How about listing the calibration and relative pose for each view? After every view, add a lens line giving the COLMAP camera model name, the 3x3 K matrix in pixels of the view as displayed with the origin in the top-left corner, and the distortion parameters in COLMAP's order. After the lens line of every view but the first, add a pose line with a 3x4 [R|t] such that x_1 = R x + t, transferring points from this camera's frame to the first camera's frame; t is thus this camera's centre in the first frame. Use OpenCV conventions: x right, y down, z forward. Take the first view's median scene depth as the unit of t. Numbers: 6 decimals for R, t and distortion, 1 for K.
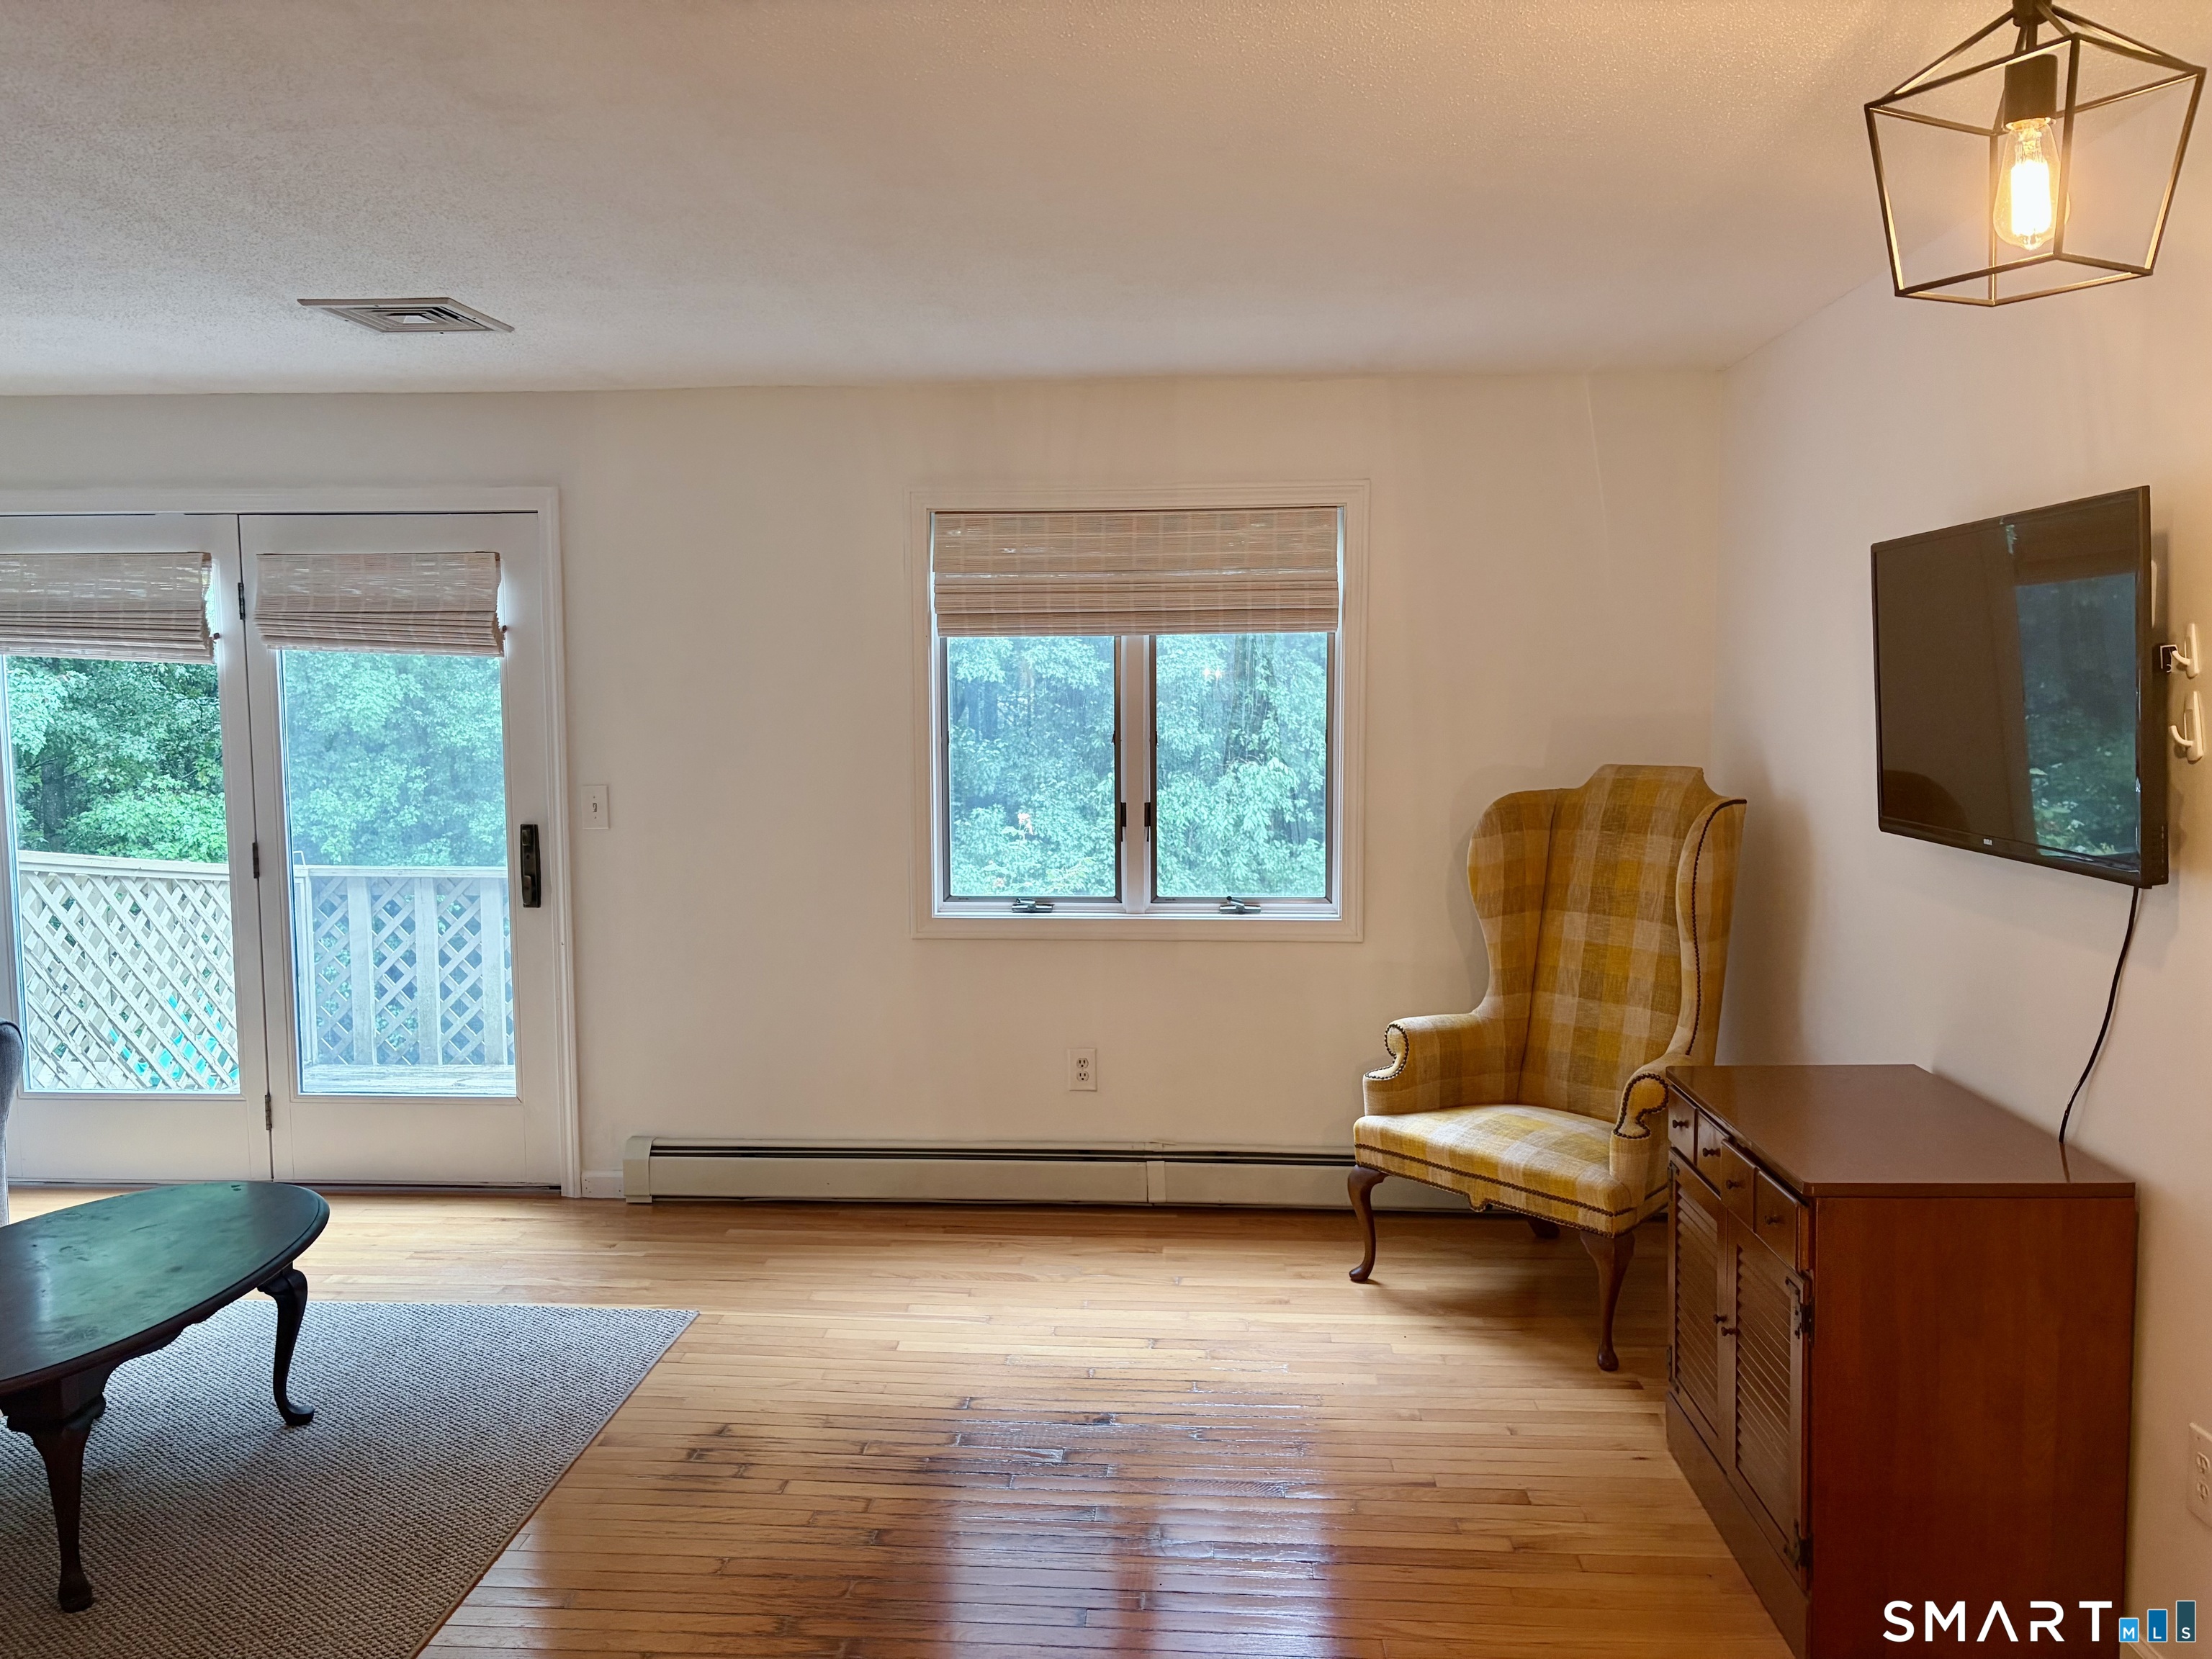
lens RADIAL K [[1647.9, 0, 1081.1], [0, 1647.9, 831.9], [0, 0, 1]] dist [0.061977, -0.102237]
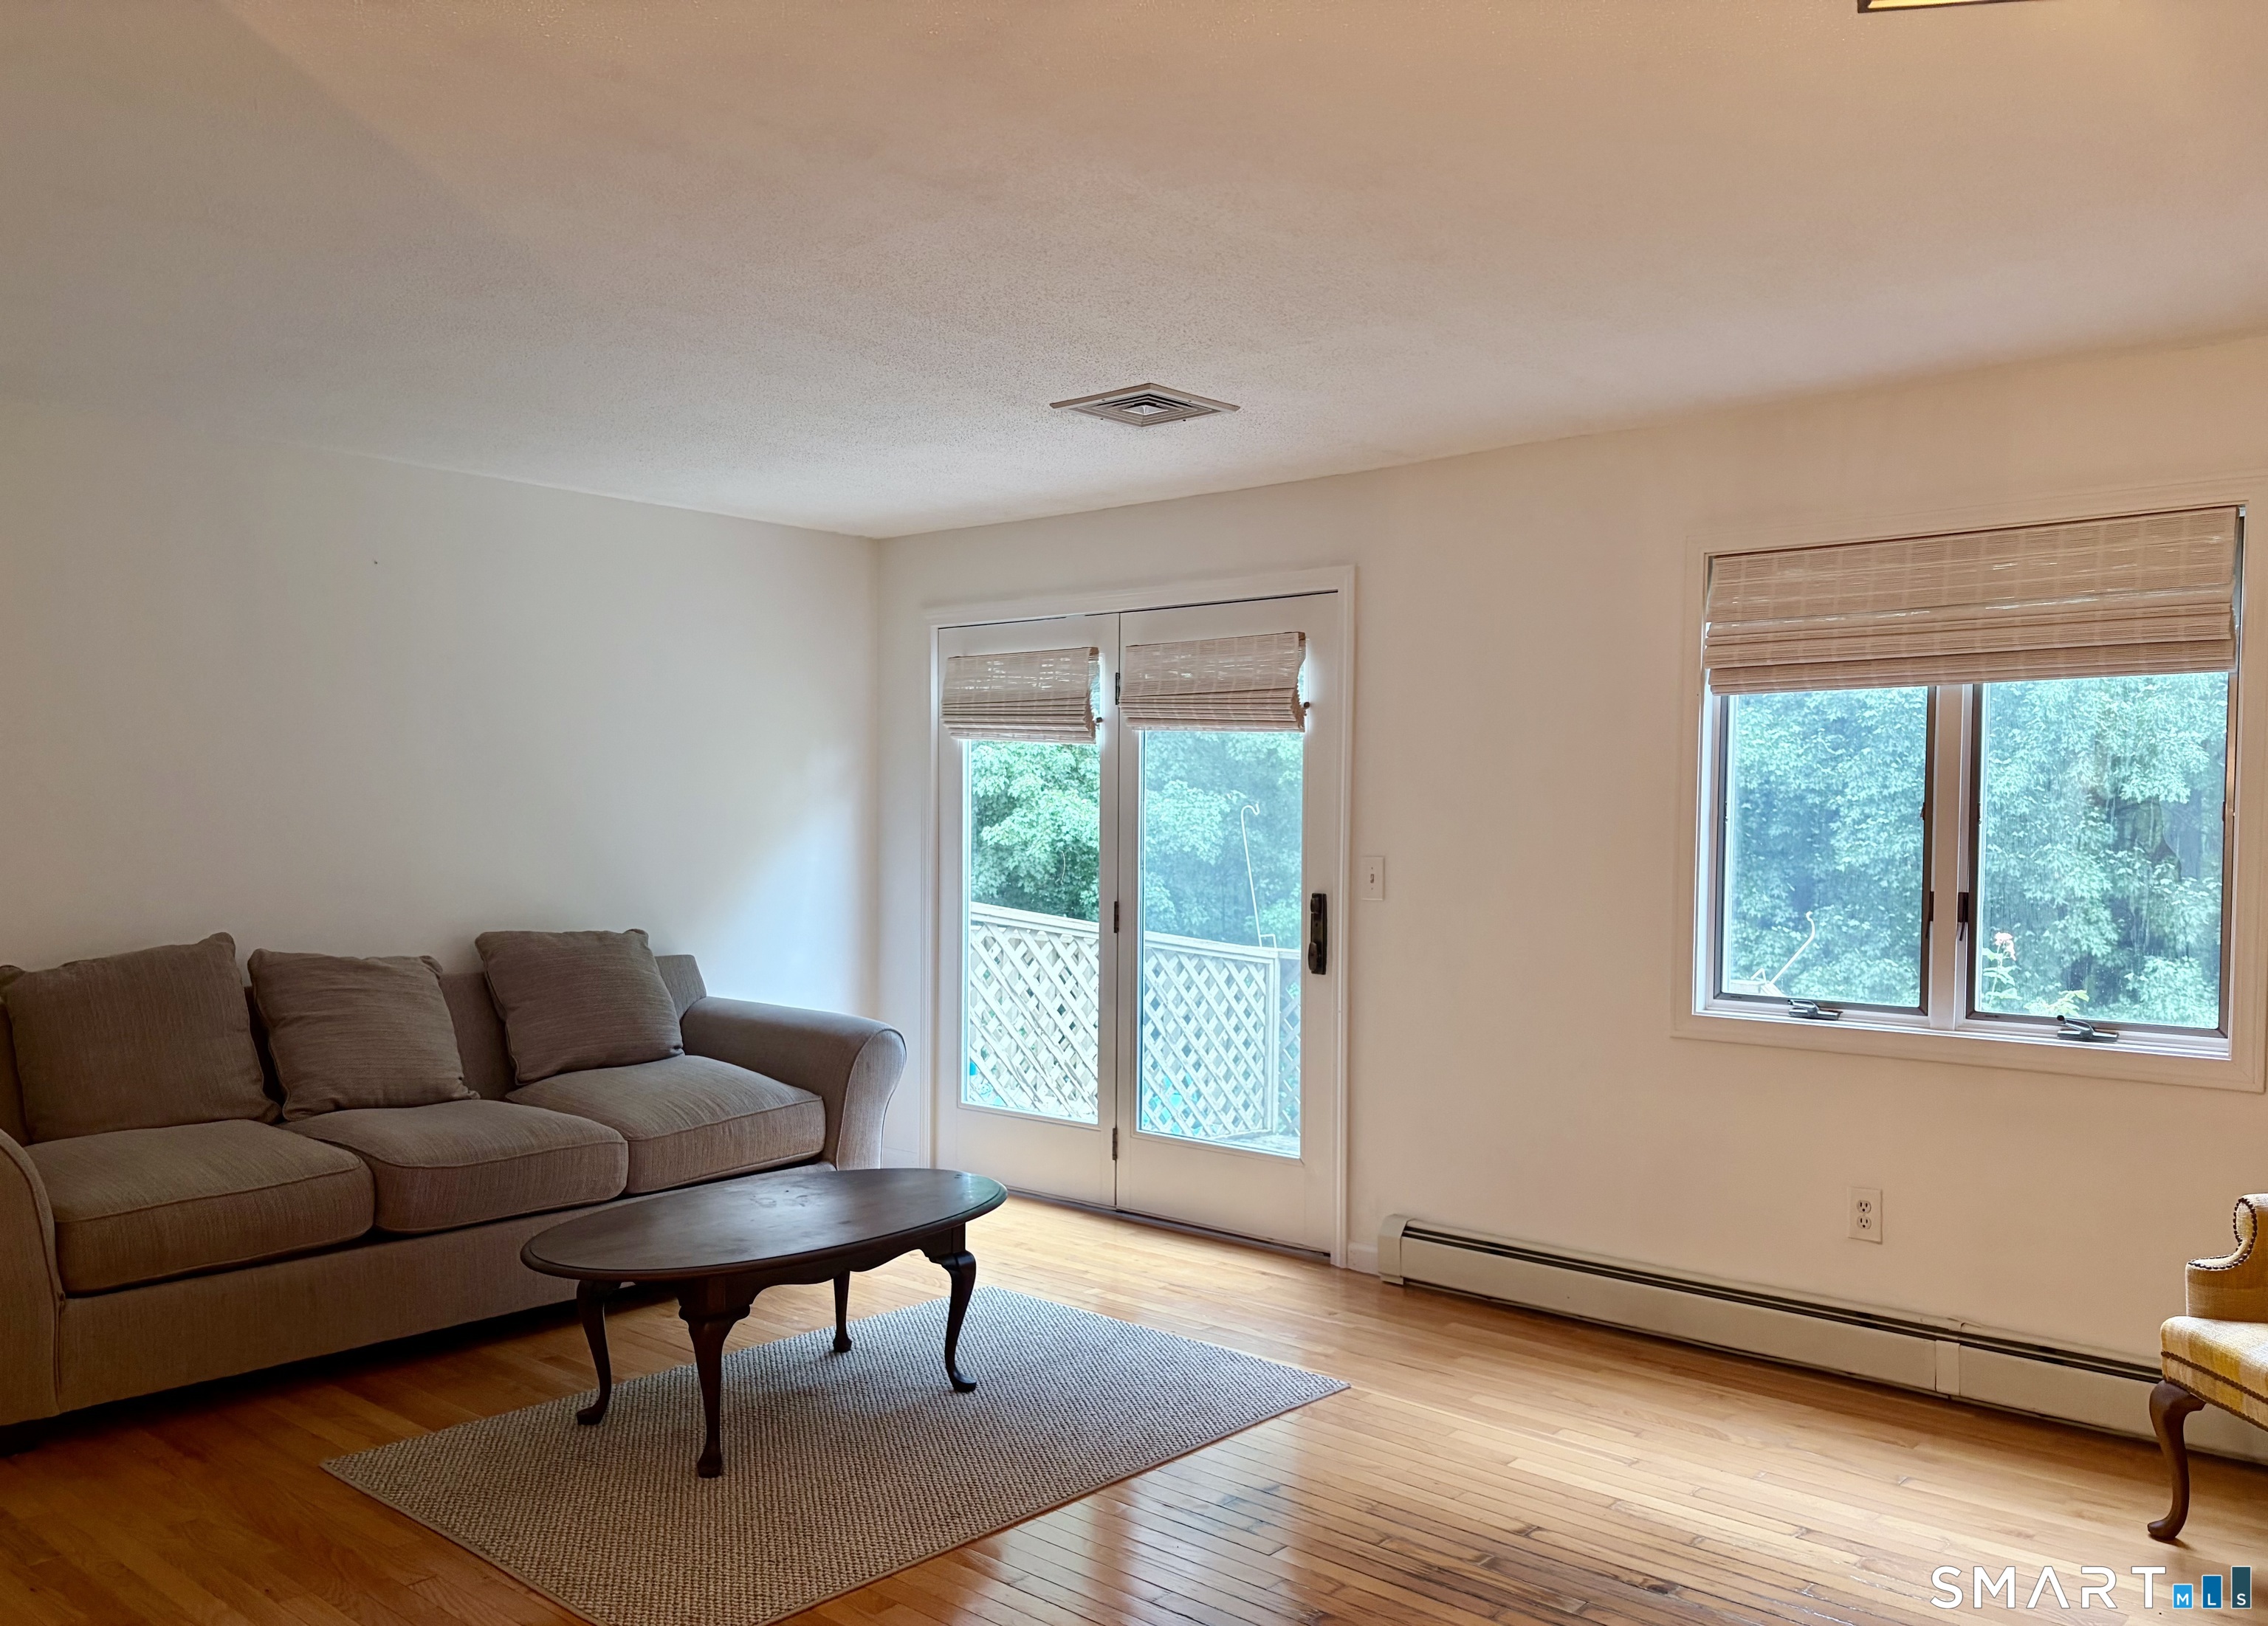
lens RADIAL K [[1713.7, 0, 1136.8], [0, 1713.7, 887.3], [0, 0, 1]] dist [0.079956, -0.105772]
pose [[0.803692, 0.036676, -0.593914, 0.219417], [-0.065117, 0.997525, -0.026516, 0.028328], [0.591472, 0.059985, 0.804091, 0.079914]]
